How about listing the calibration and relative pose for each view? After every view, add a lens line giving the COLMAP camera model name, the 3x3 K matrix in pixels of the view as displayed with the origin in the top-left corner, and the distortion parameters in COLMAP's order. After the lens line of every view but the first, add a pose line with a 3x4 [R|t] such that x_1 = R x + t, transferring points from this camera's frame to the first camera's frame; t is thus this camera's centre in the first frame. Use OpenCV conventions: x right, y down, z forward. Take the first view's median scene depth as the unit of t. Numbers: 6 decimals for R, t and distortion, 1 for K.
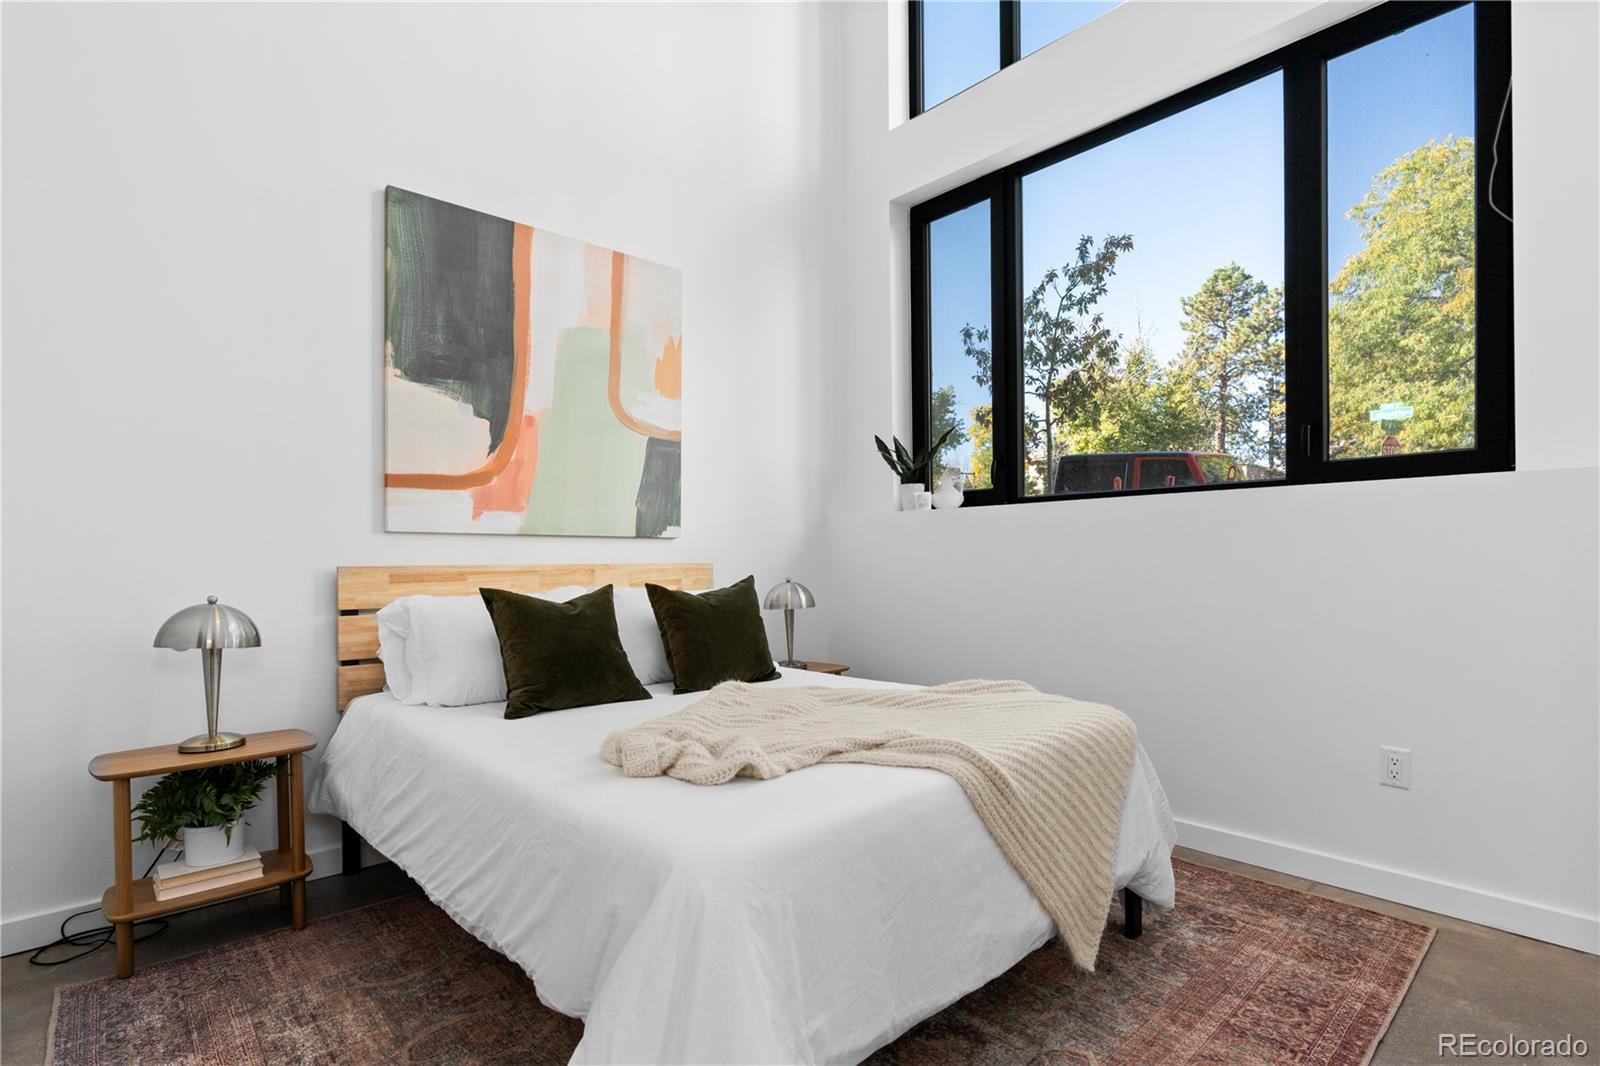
lens RADIAL K [[776.3, 0, 802.4], [0, 776.3, 558.6], [0, 0, 1]] dist [-0.008967, 0.000625]
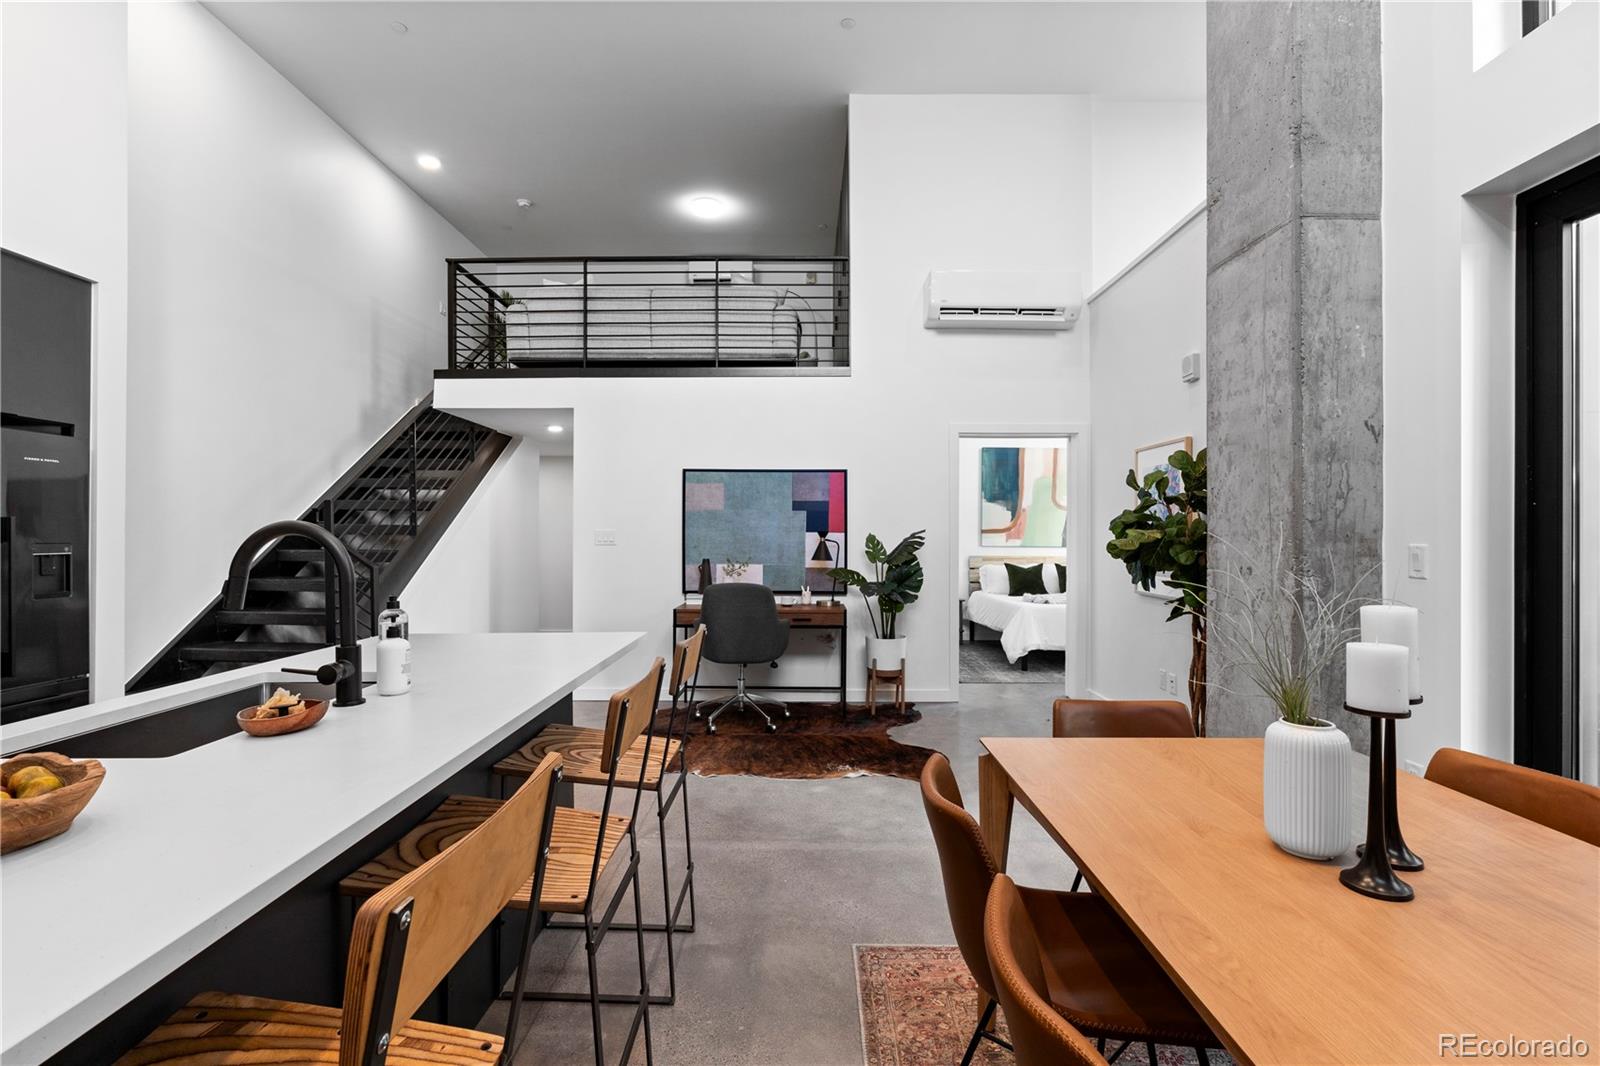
lens RADIAL K [[720.3, 0, 800.0], [0, 720.3, 533.0], [0, 0, 1]] dist [-0.003556, 0.000216]
pose [[0.736136, 0.005428, -0.676812, 0.976397], [-0.008566, 0.999962, -0.001298, -0.075930], [0.676779, 0.006753, 0.736155, -1.798280]]
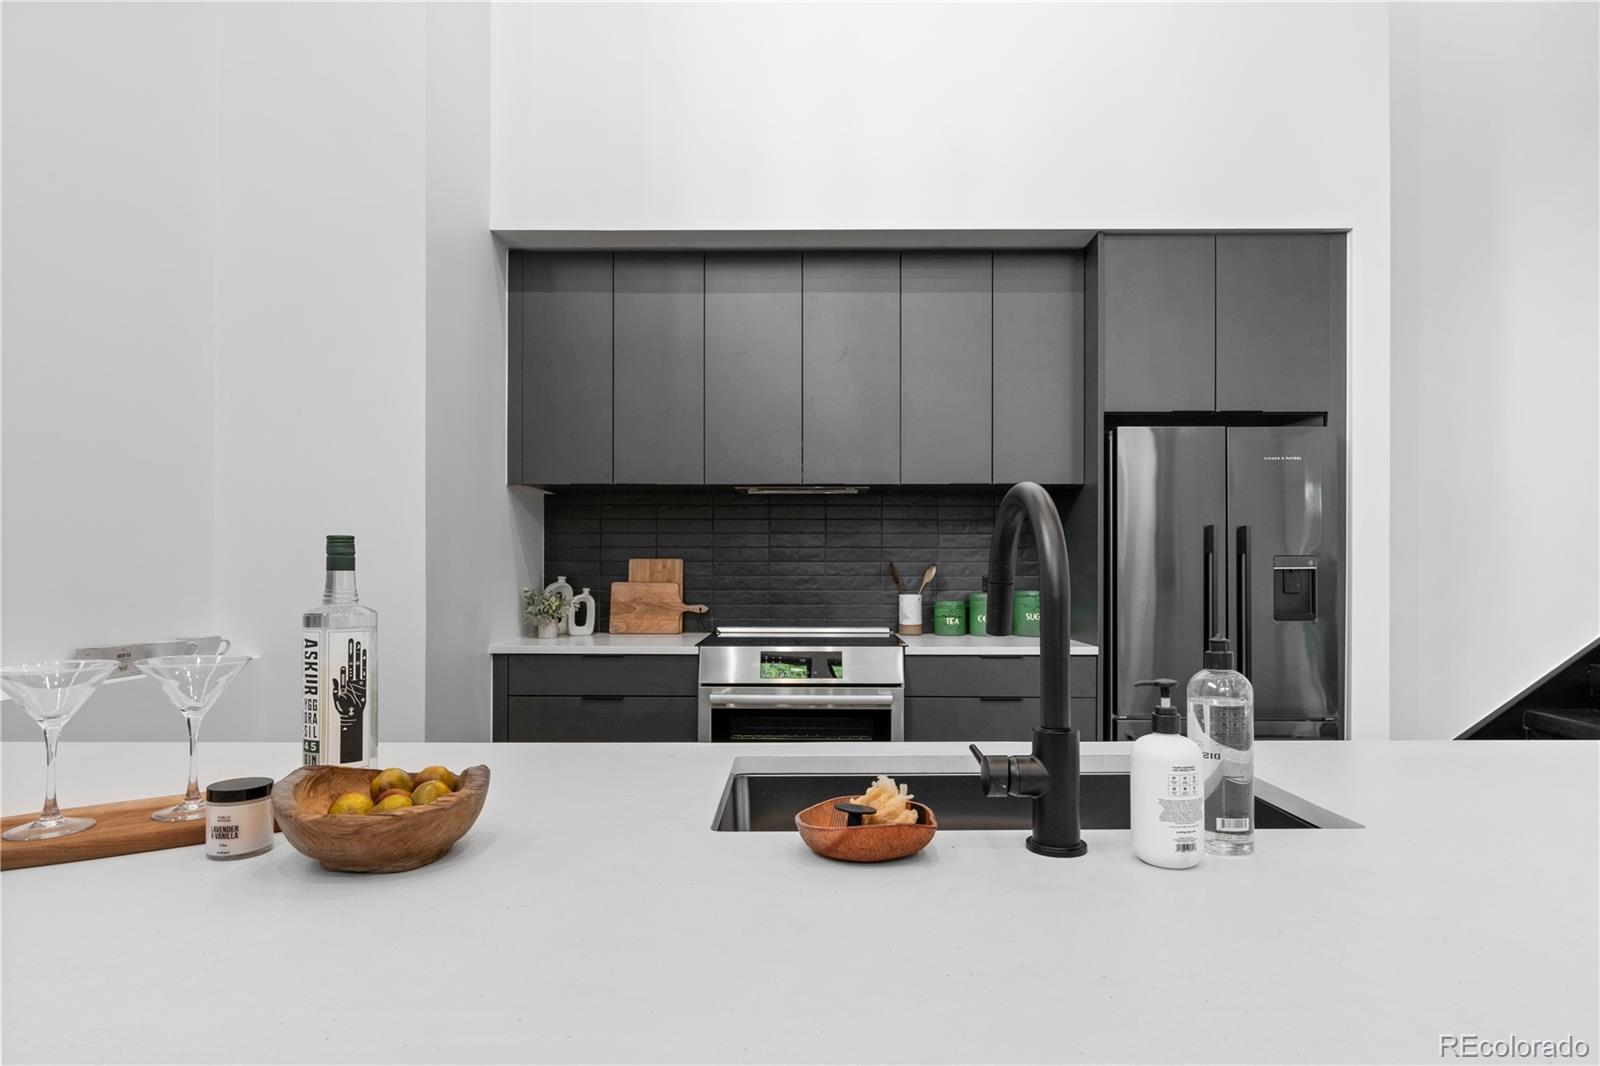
lens RADIAL K [[875.8, 0, 802.5], [0, 875.8, 558.5], [0, 0, 1]] dist [0.001721, 0.000252]
pose [[-0.677707, 0.003595, -0.735323, 0.671321], [0.003531, 0.999992, 0.001635, -0.053648], [0.735323, -0.001489, -0.677715, -1.485678]]
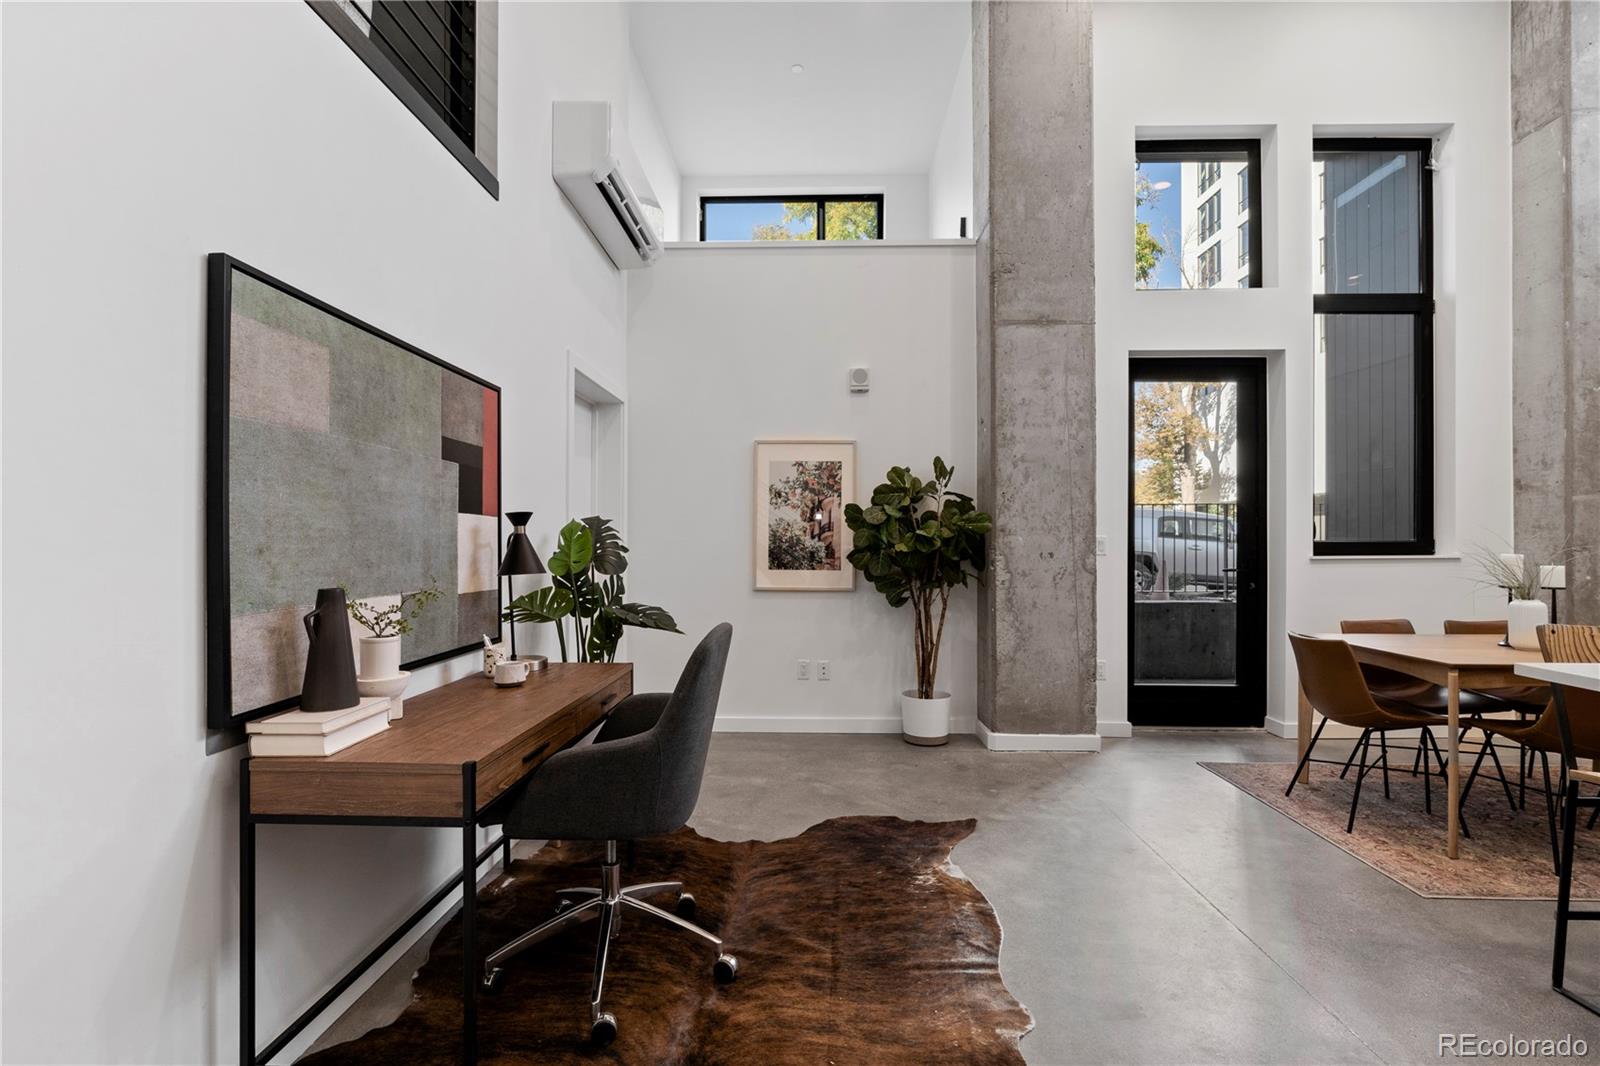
lens RADIAL K [[718.4, 0, 800.9], [0, 718.4, 538.9], [0, 0, 1]] dist [-0.010350, 0.003533]
pose [[0.690247, 0.010692, 0.723495, -0.592748], [-0.005388, 0.999939, -0.009637, -0.045336], [-0.723554, 0.002754, 0.690262, -1.247001]]
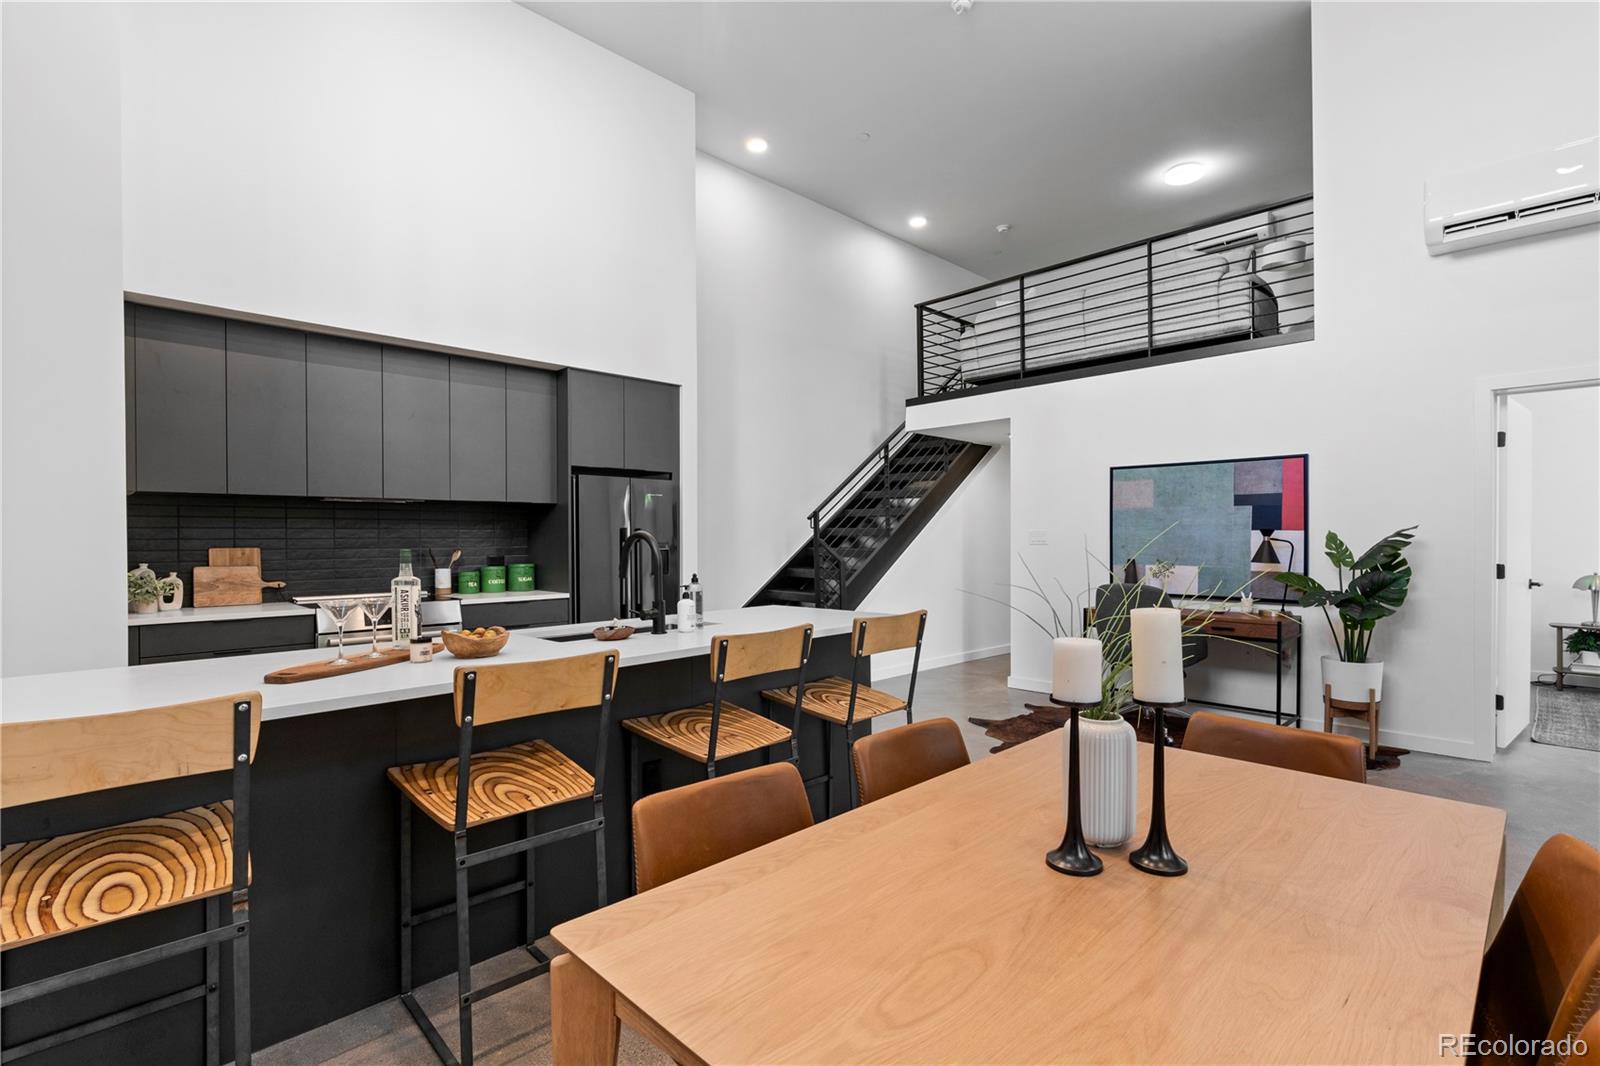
lens RADIAL K [[745.5, 0, 804.3], [0, 745.5, 542.6], [0, 0, 1]] dist [-0.003195, 0.000967]
pose [[0.045277, 0.014608, -0.998868, 1.349540], [0.002878, 0.999887, 0.014753, -0.080426], [0.998970, -0.003543, 0.045230, -1.492730]]
